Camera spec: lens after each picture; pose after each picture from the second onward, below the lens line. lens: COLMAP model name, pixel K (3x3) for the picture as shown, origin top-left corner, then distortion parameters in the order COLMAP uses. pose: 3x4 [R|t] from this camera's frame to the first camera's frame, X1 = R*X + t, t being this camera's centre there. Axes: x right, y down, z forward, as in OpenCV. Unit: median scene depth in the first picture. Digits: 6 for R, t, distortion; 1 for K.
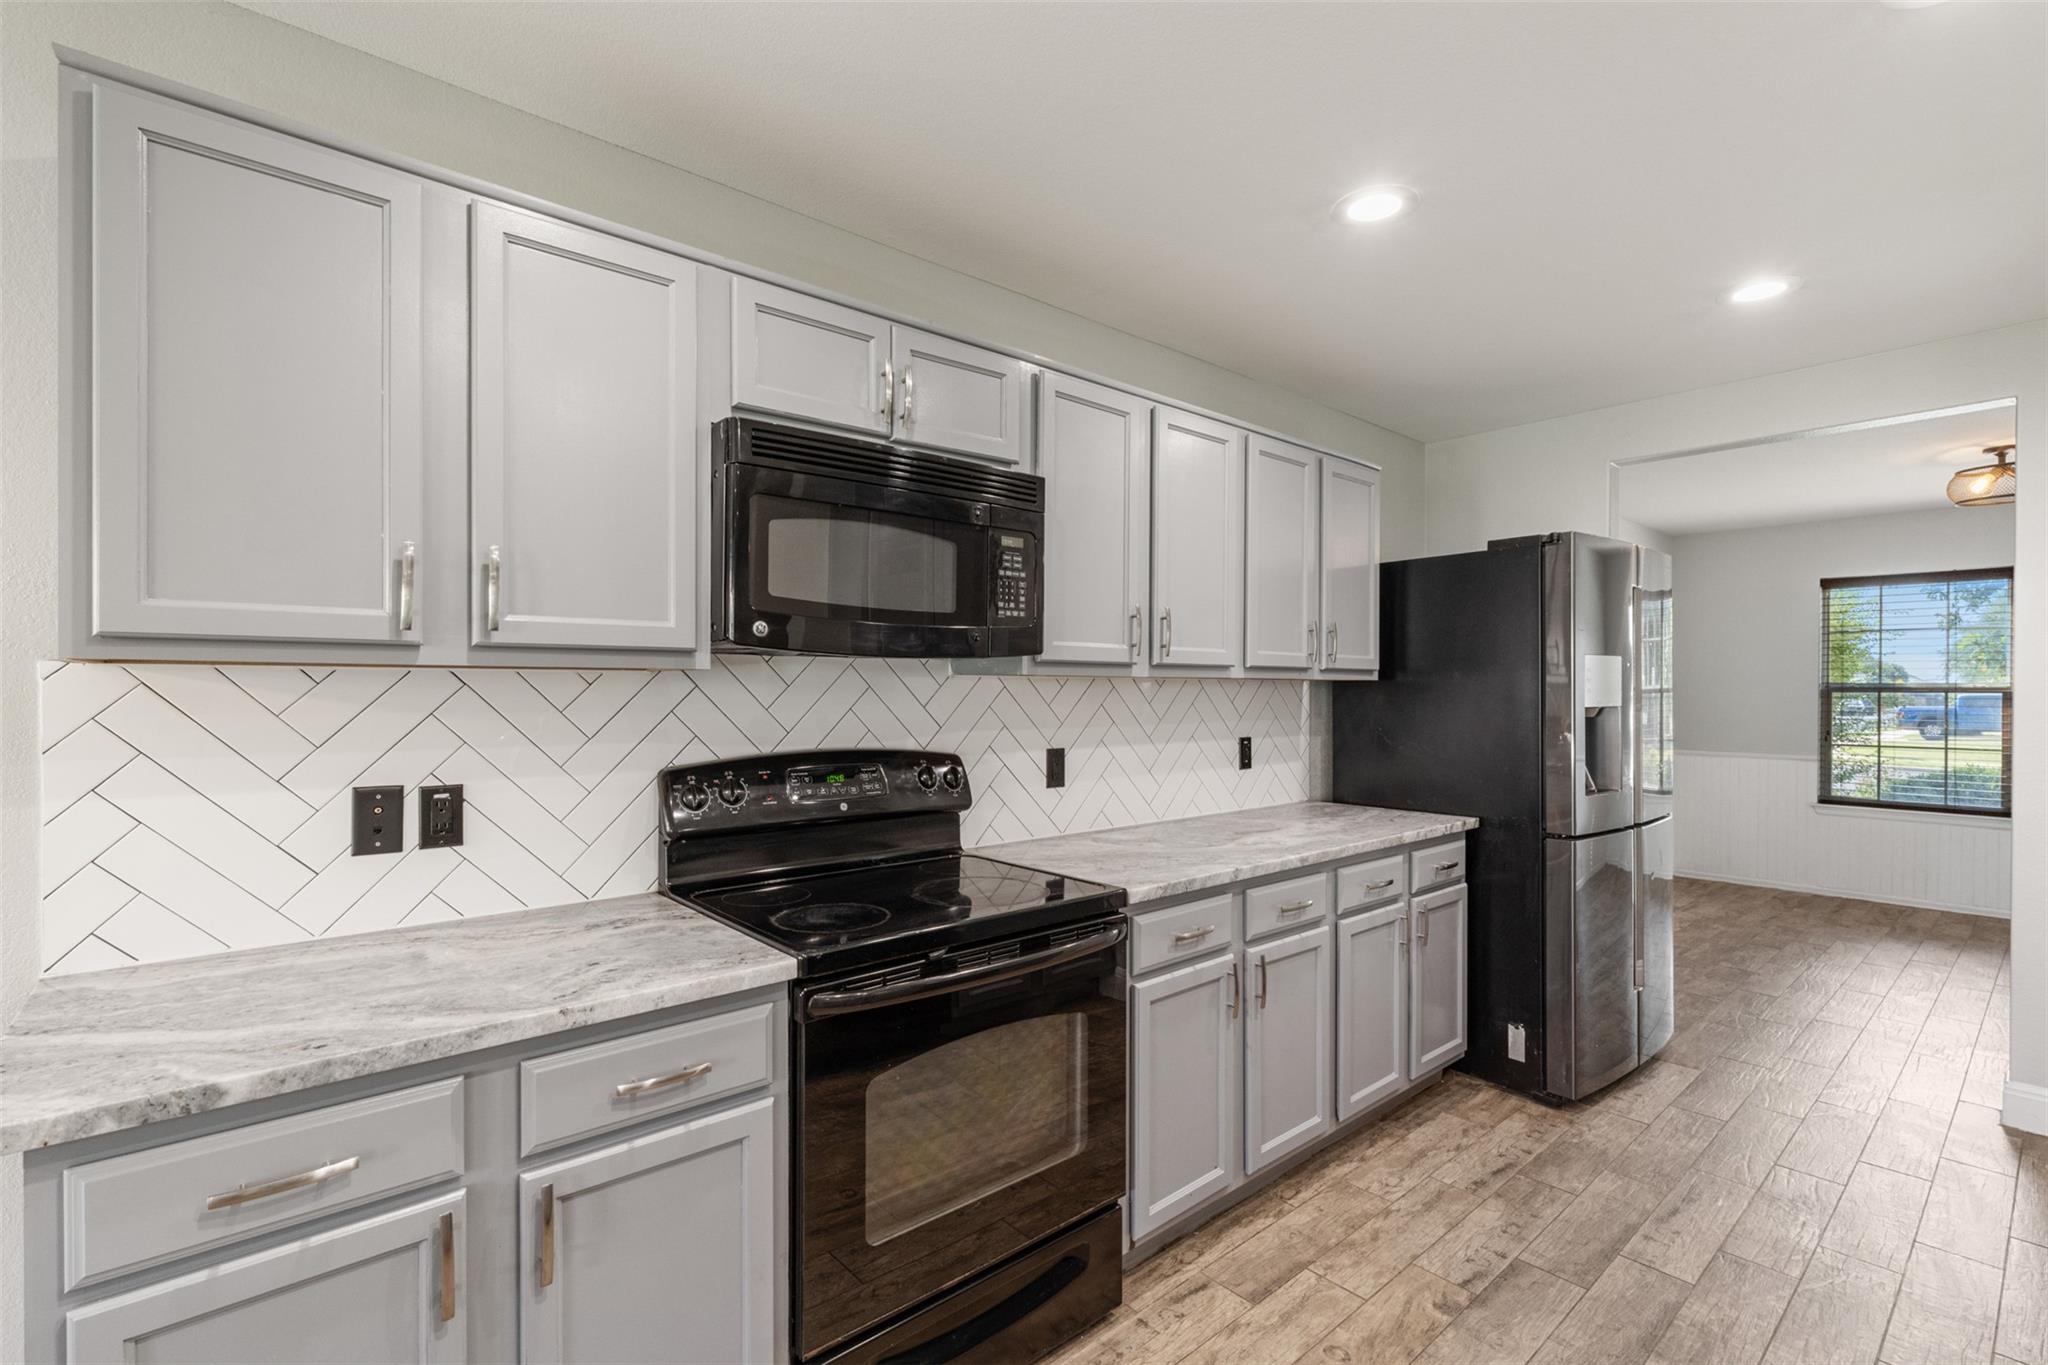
lens RADIAL K [[916.2, 0, 1029.6], [0, 916.2, 691.6], [0, 0, 1]] dist [-0.001528, -0.001270]
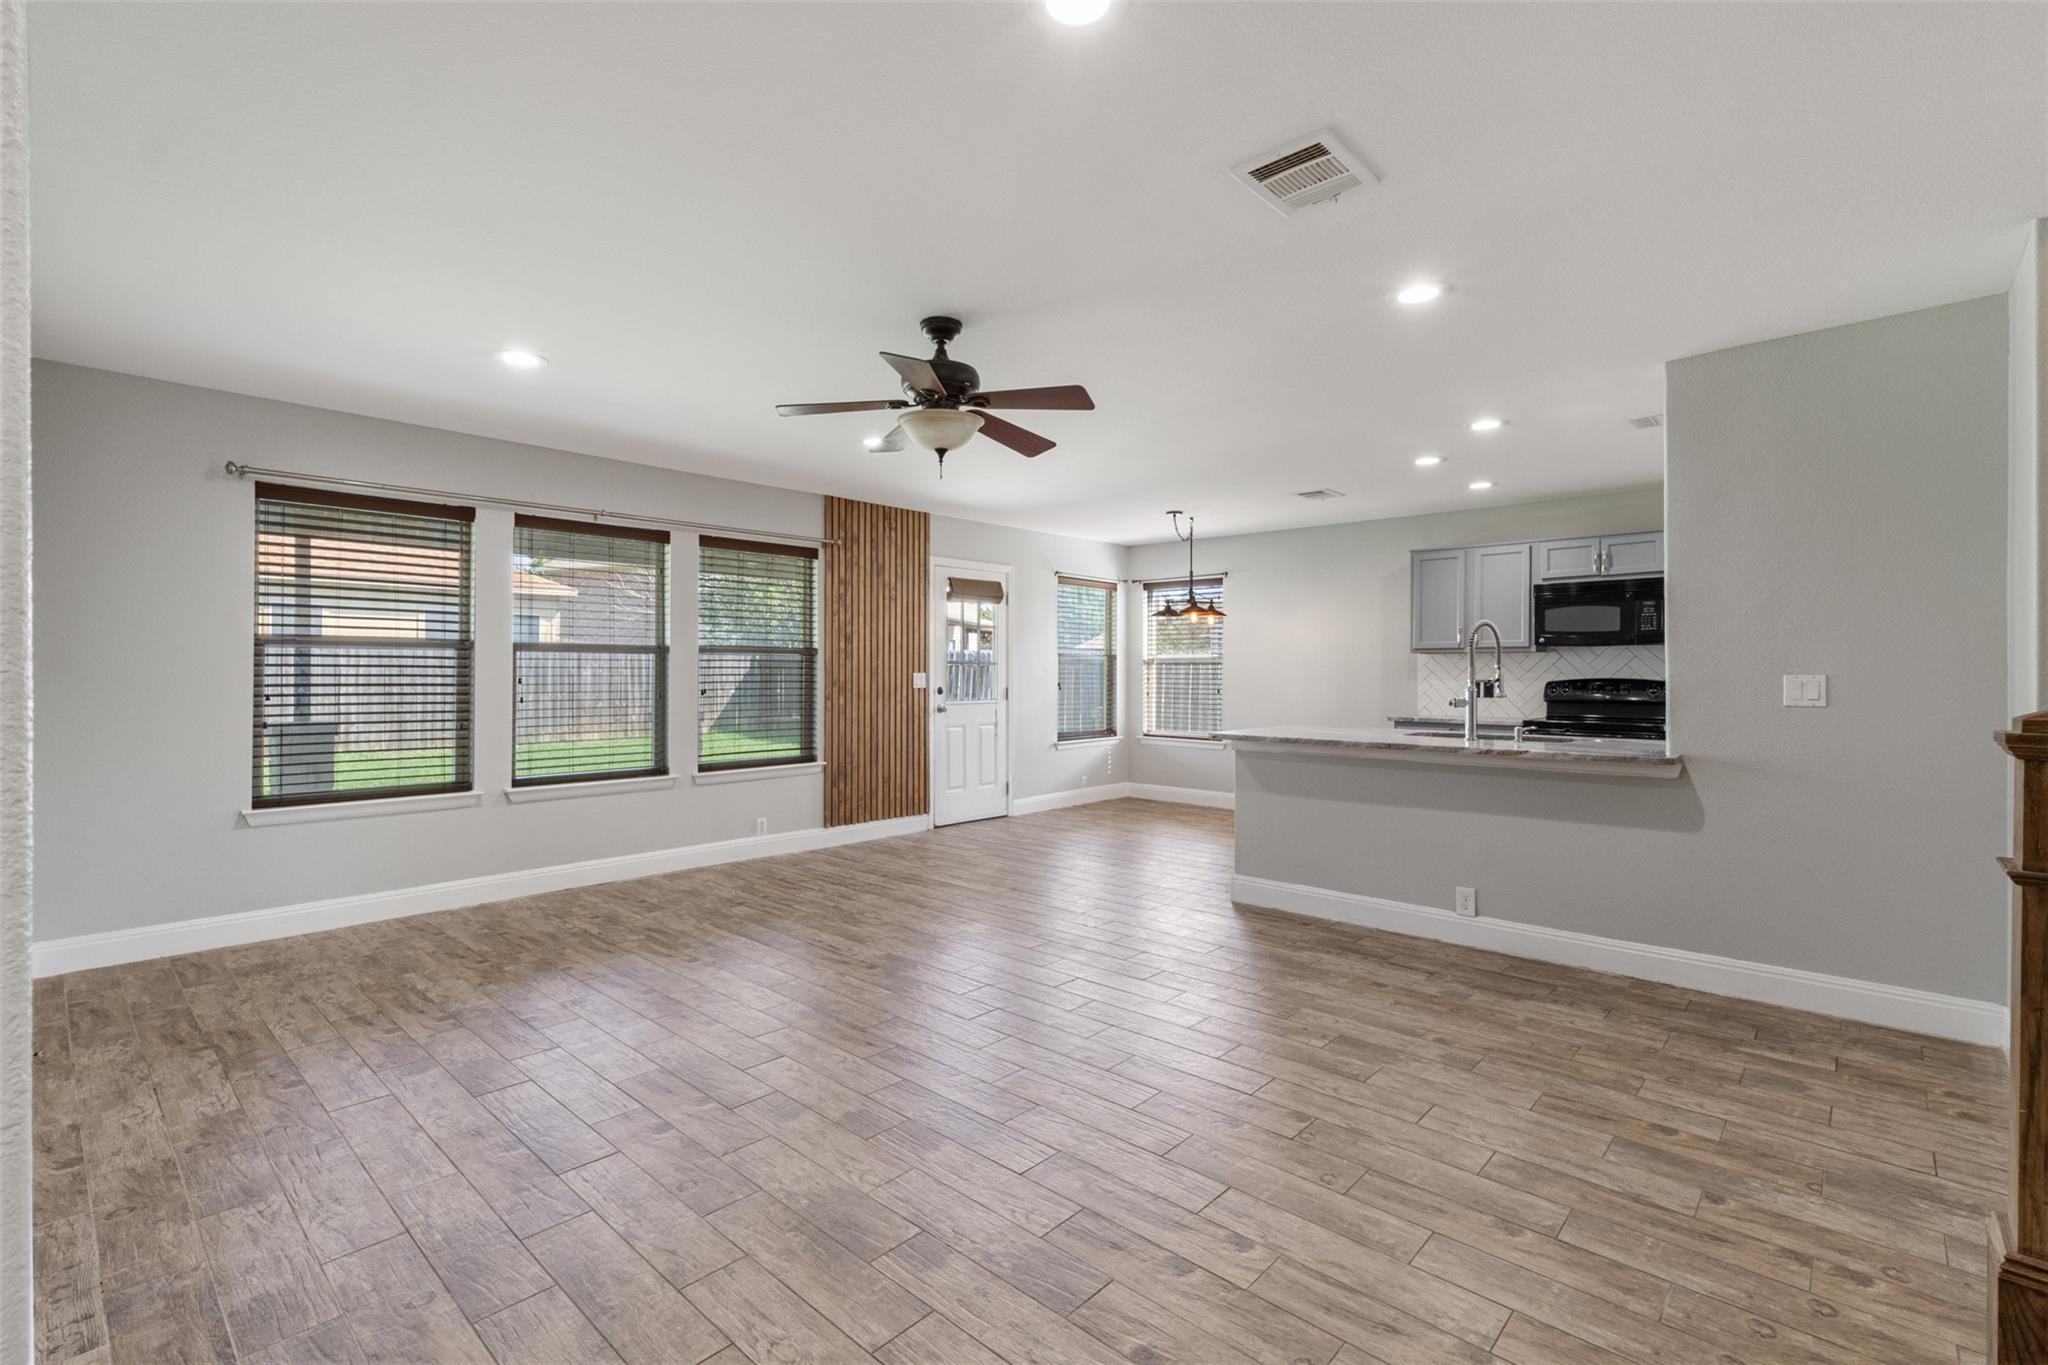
lens RADIAL K [[916.2, 0, 1019.5], [0, 916.2, 677.0], [0, 0, 1]] dist [-0.001528, -0.001270]
pose [[0.097740, 0.001120, -0.995211, 2.661663], [-0.010388, 0.999946, 0.000105, 0.083844], [0.995158, 0.010328, 0.097747, -1.213977]]
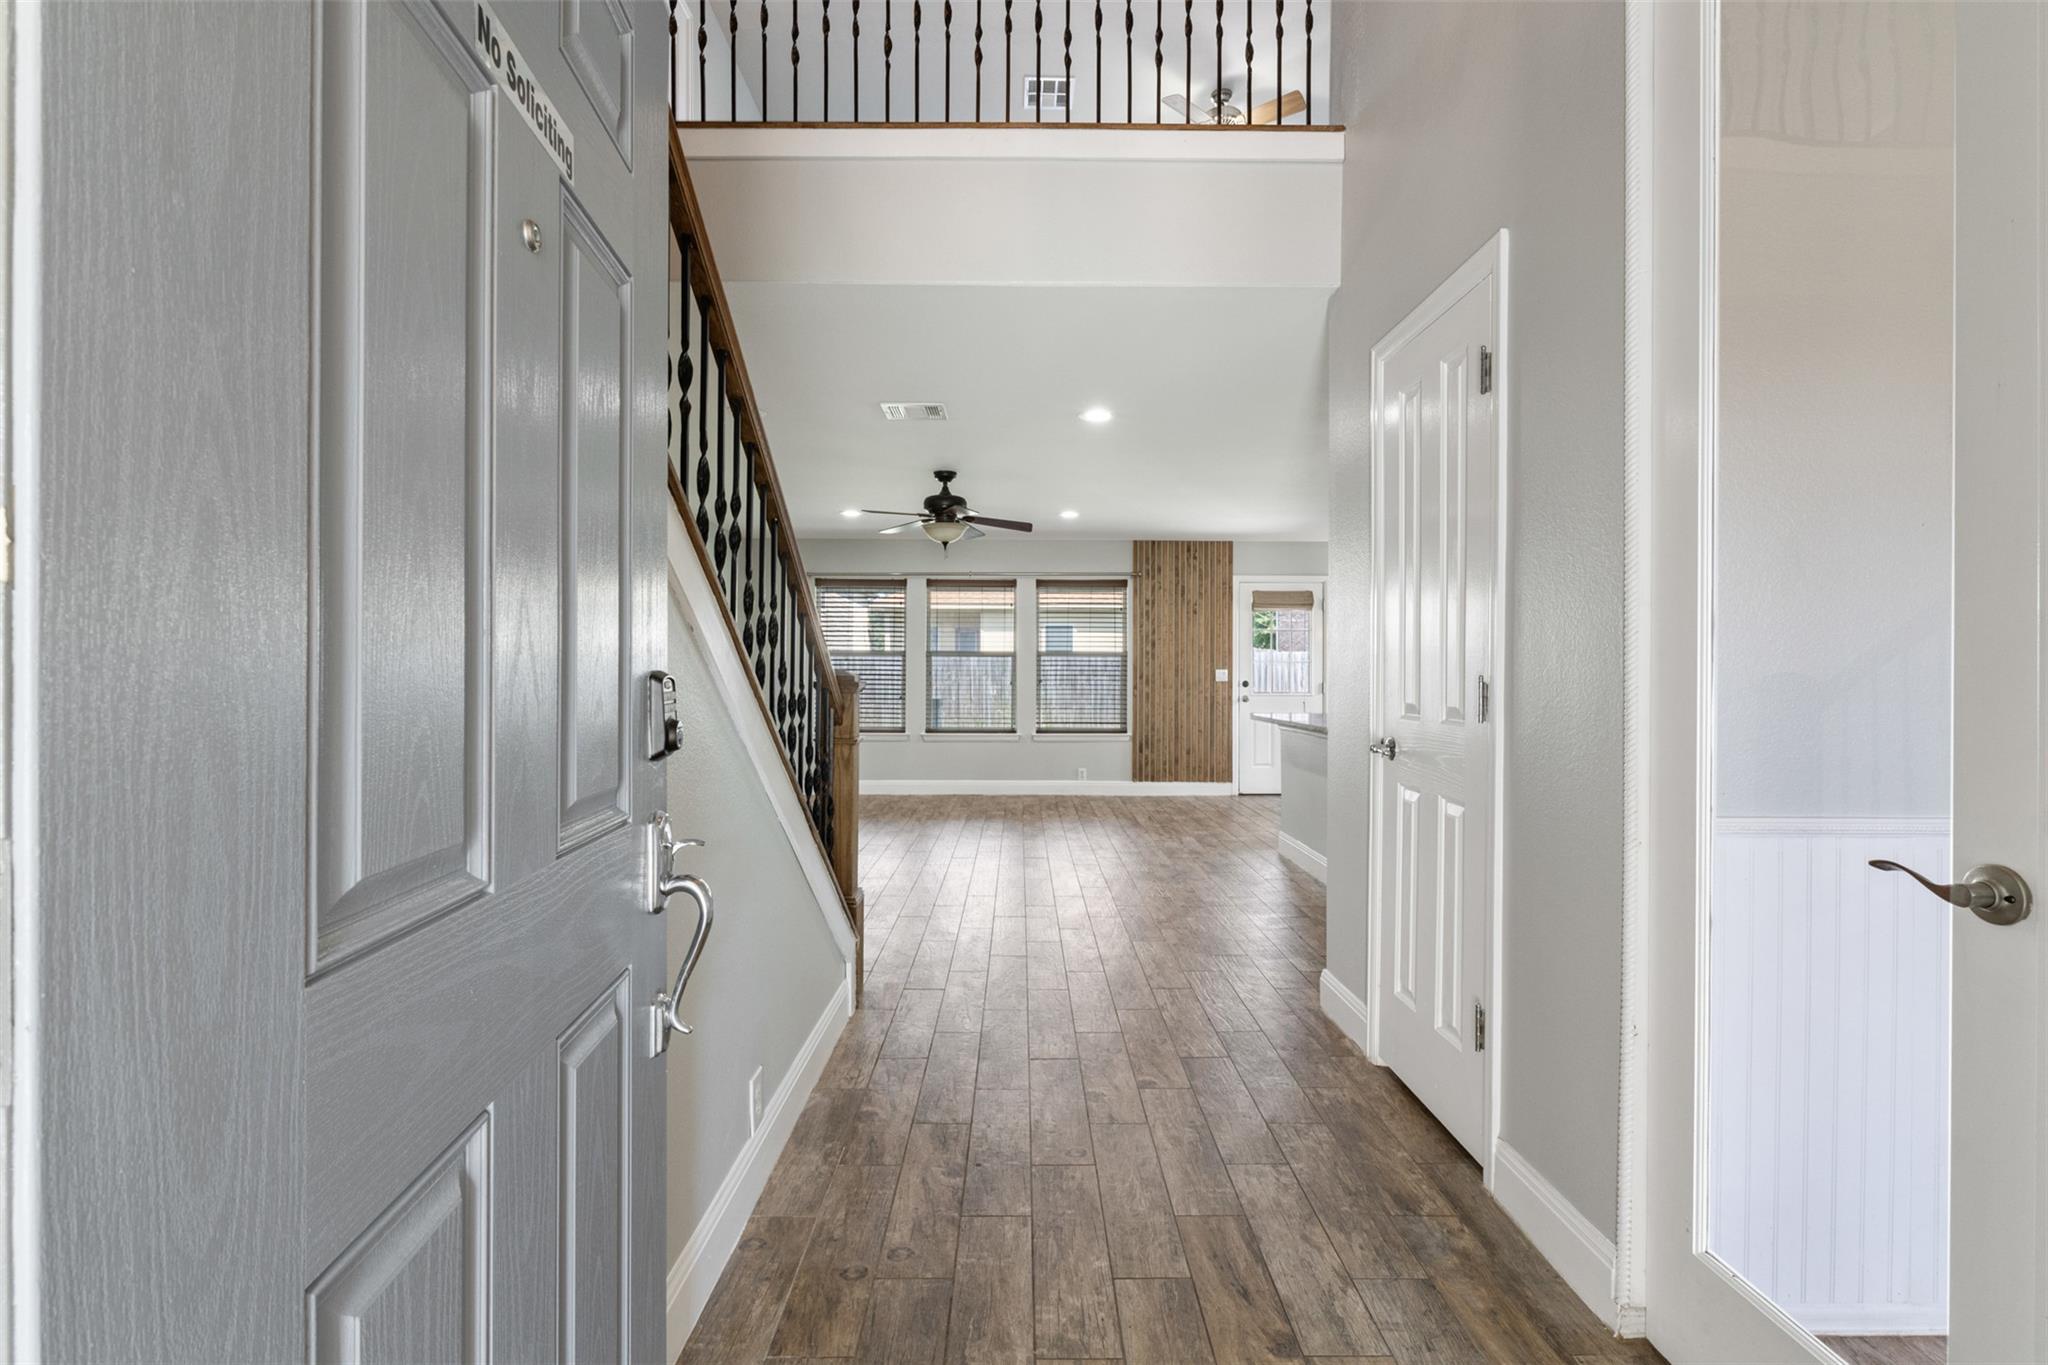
lens RADIAL K [[916.2, 0, 1032.5], [0, 916.2, 646.2], [0, 0, 1]] dist [-0.001528, -0.001270]
pose [[-0.654090, -0.029999, -0.755821, 3.067723], [-0.015315, 0.999534, -0.026419, 0.091621], [0.756261, -0.005704, -0.654245, 0.951301]]
